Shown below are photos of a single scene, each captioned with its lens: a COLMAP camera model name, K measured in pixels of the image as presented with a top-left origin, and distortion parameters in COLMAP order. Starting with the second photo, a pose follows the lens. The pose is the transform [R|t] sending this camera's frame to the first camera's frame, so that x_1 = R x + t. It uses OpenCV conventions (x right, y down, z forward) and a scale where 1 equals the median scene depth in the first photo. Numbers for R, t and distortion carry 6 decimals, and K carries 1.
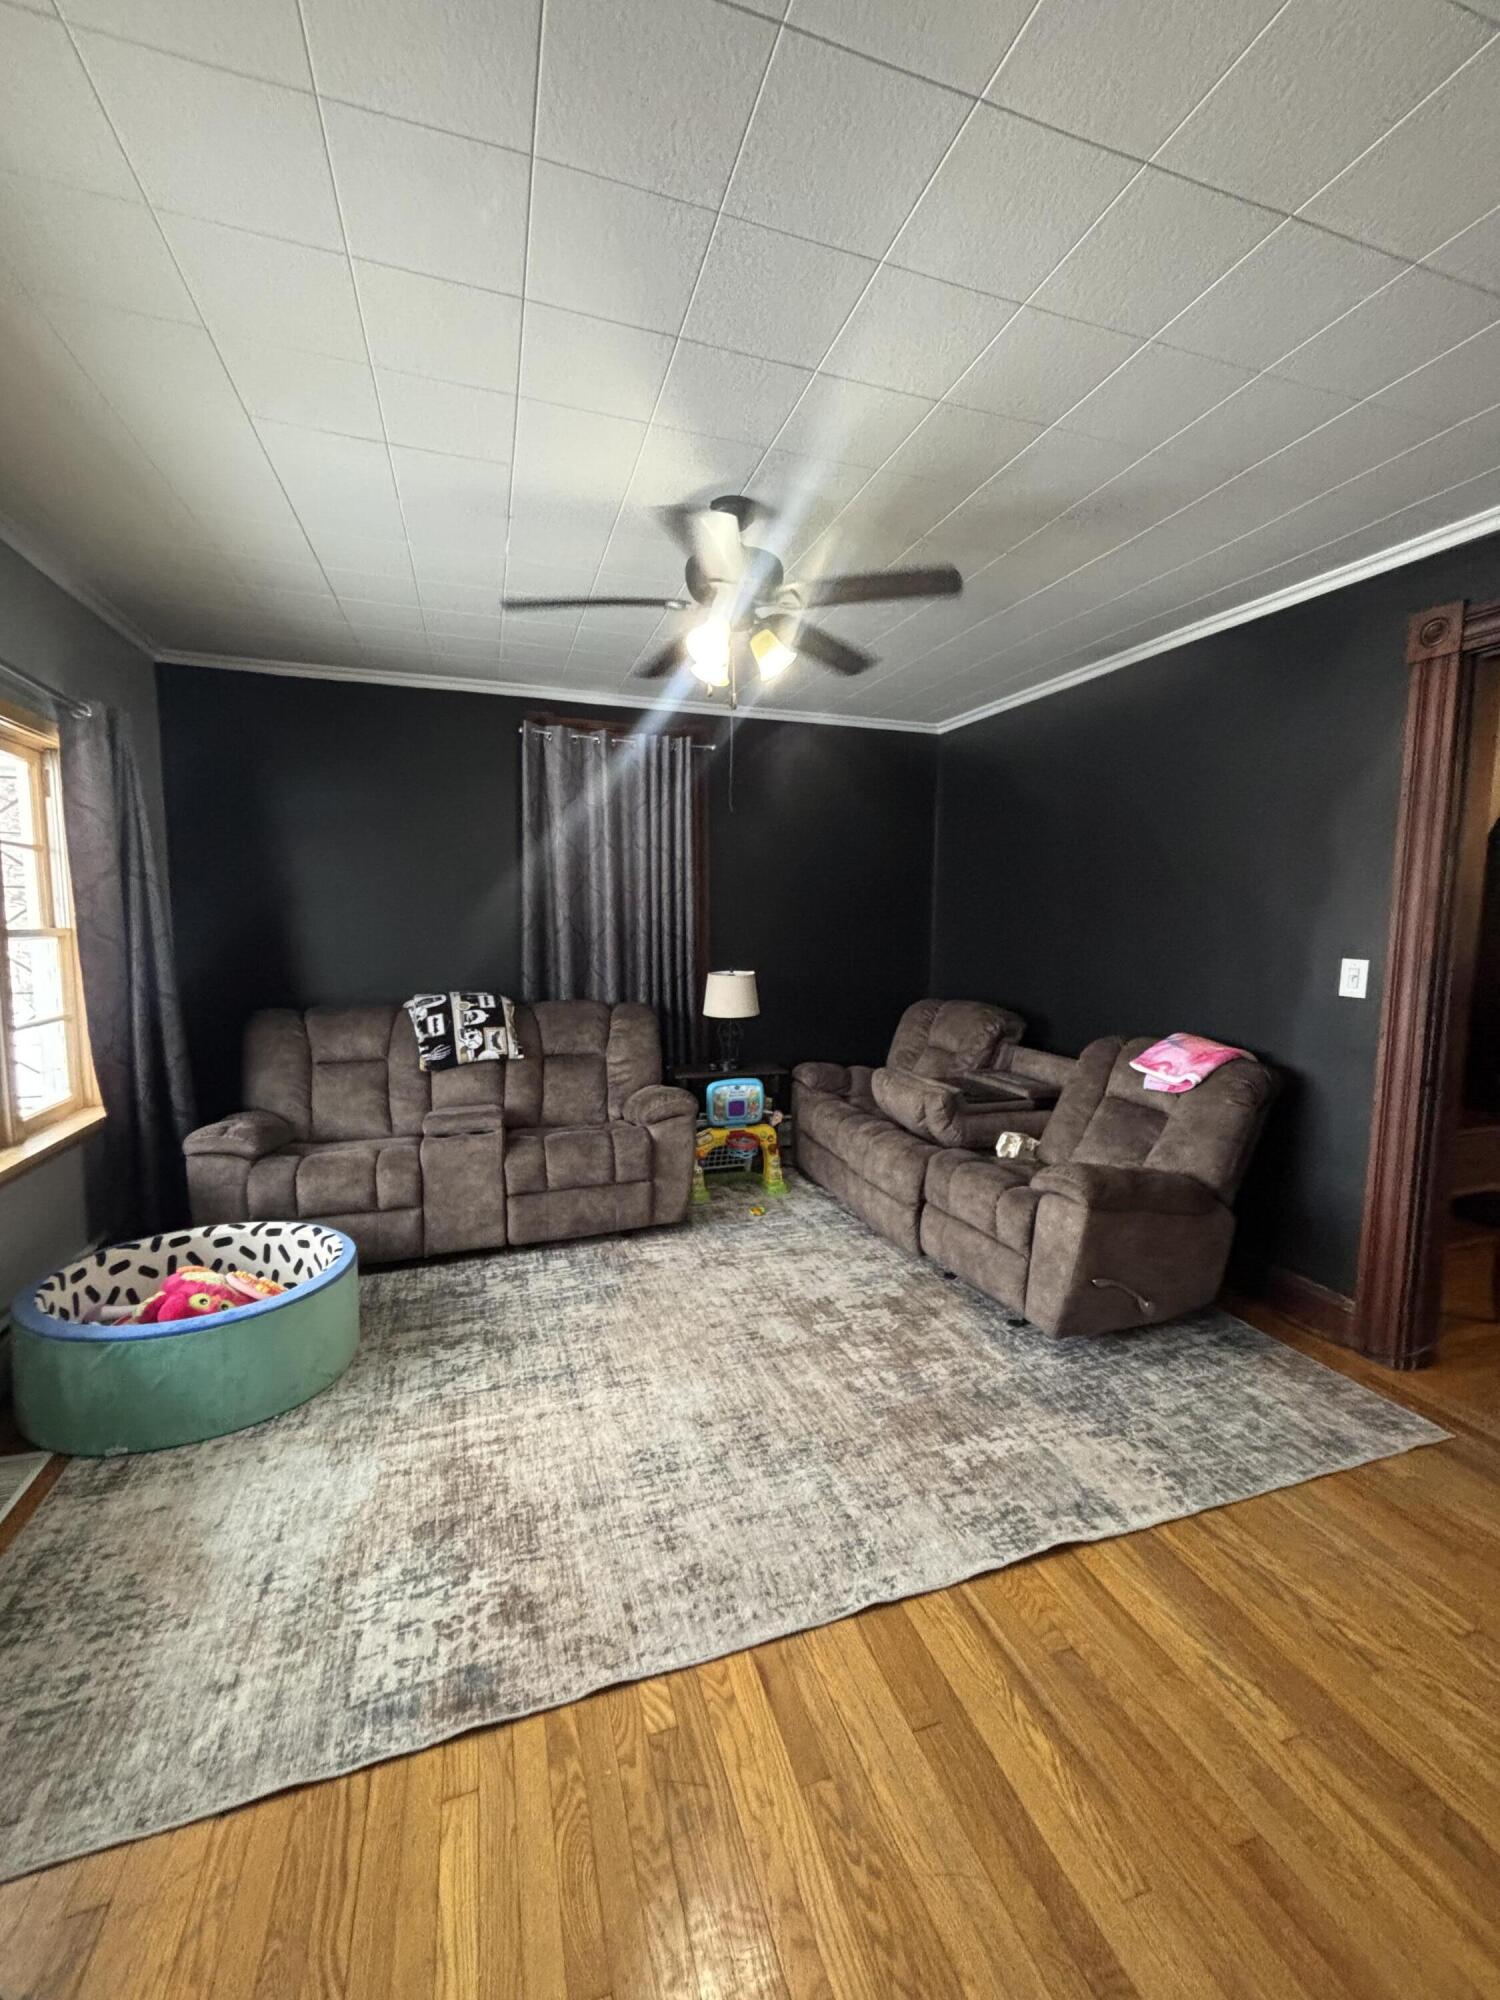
lens RADIAL K [[815.1, 0, 756.7], [0, 815.1, 1002.0], [0, 0, 1]] dist [0.001467, 0.000157]
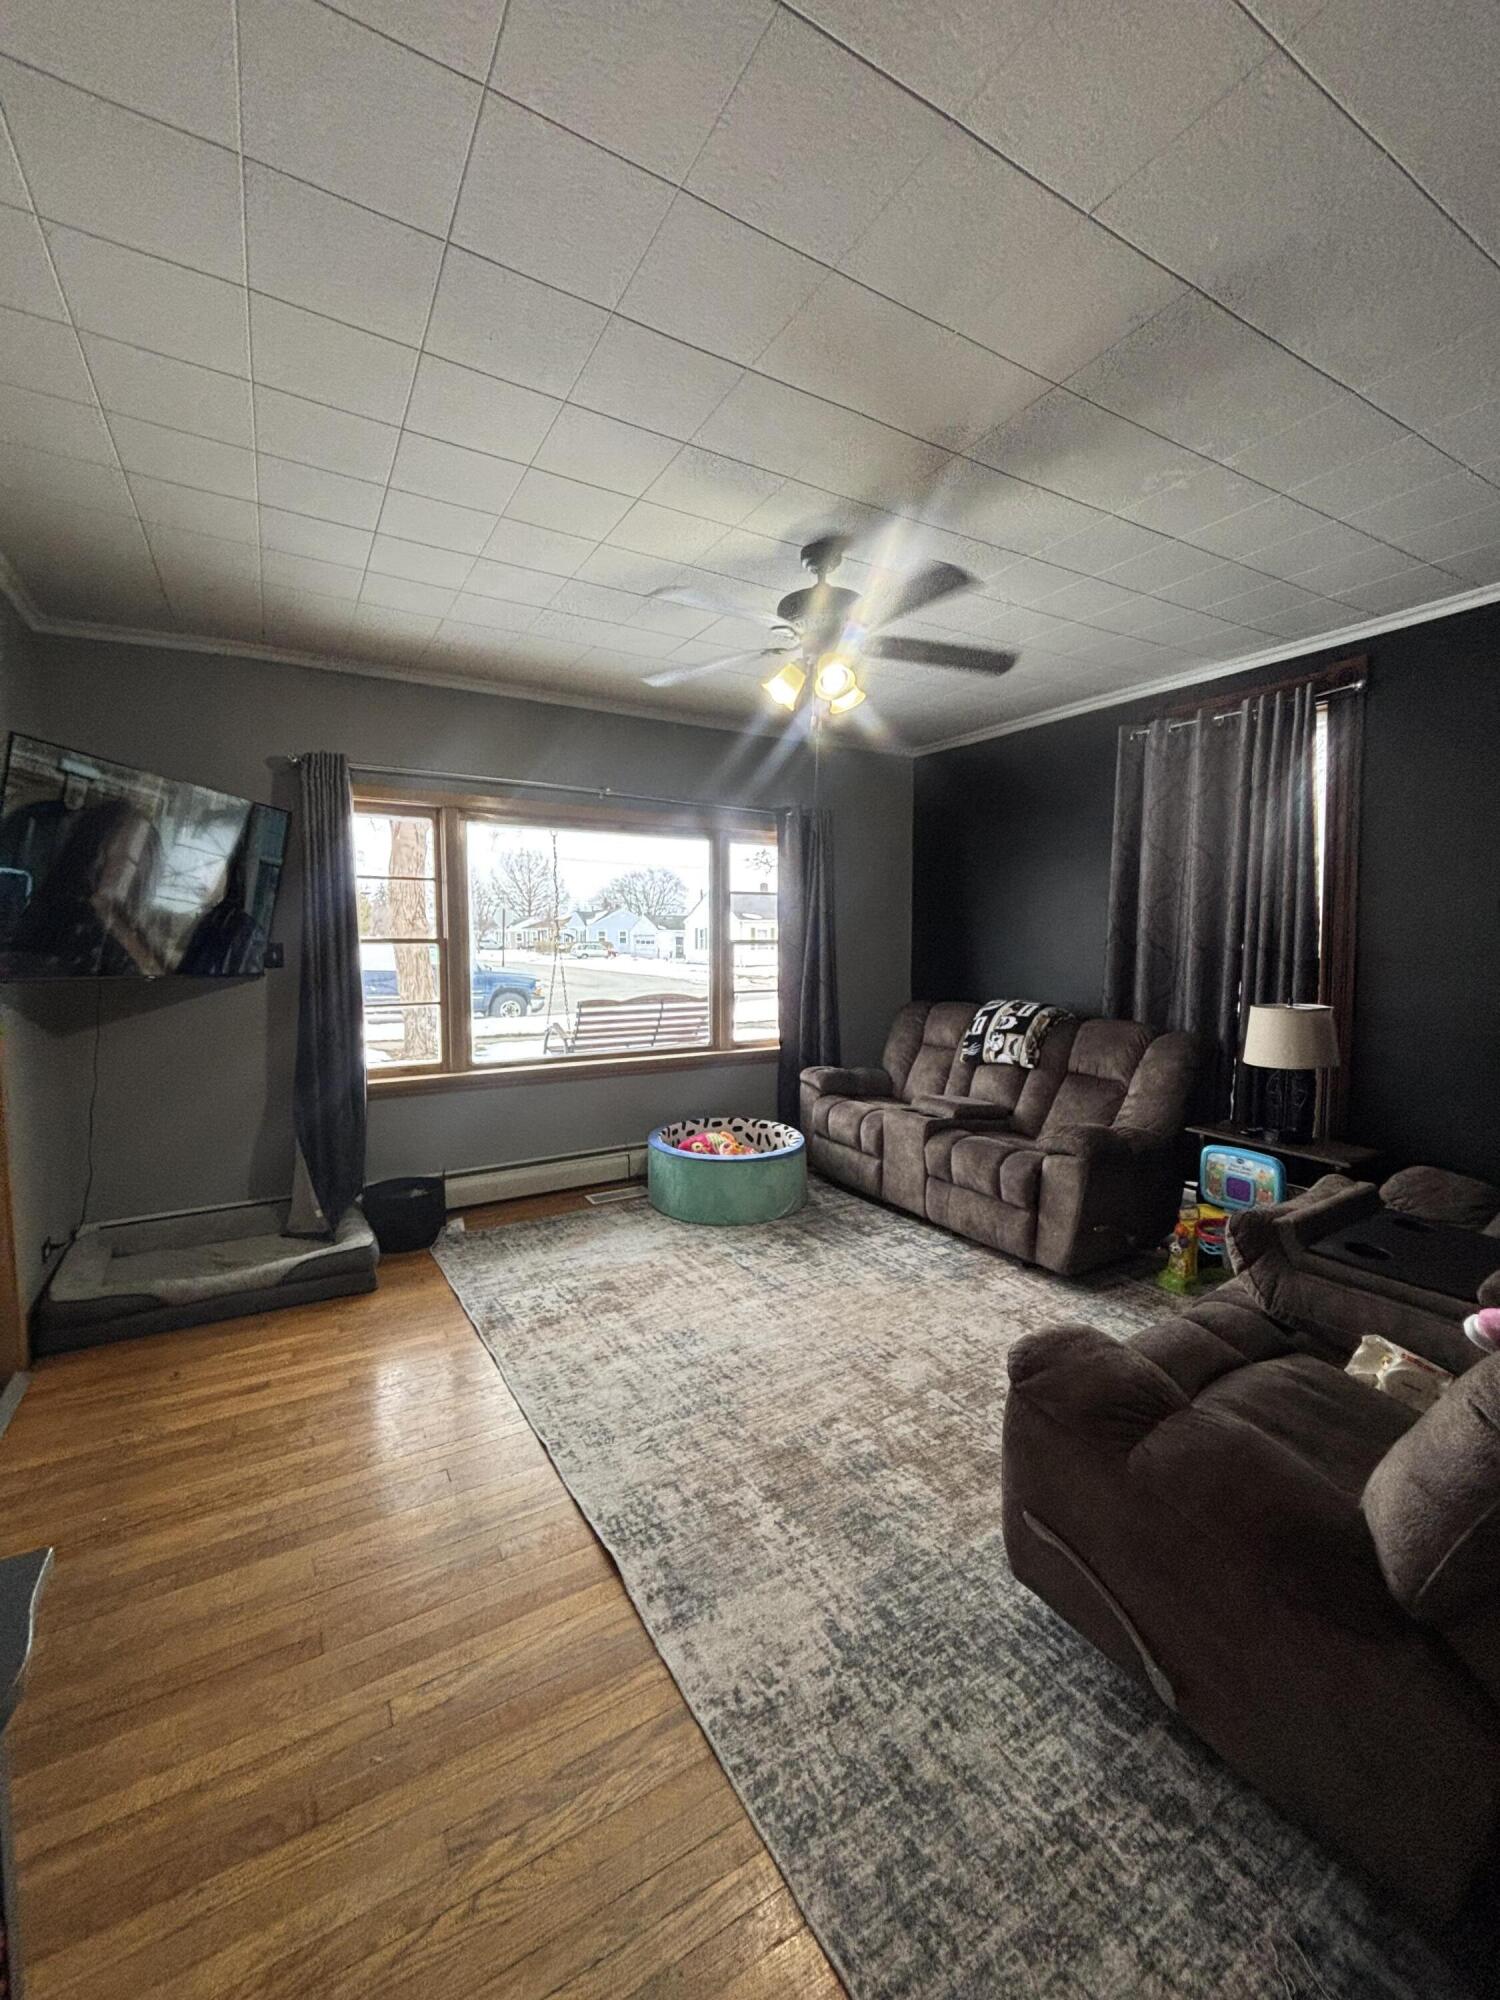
lens RADIAL K [[815.1, 0, 759.1], [0, 815.1, 995.6], [0, 0, 1]] dist [0.001467, 0.000157]
pose [[0.218241, 0.072735, -0.973181, 0.890673], [-0.106759, 0.993013, 0.050276, -0.051933], [0.970038, 0.092923, 0.224481, 0.599993]]
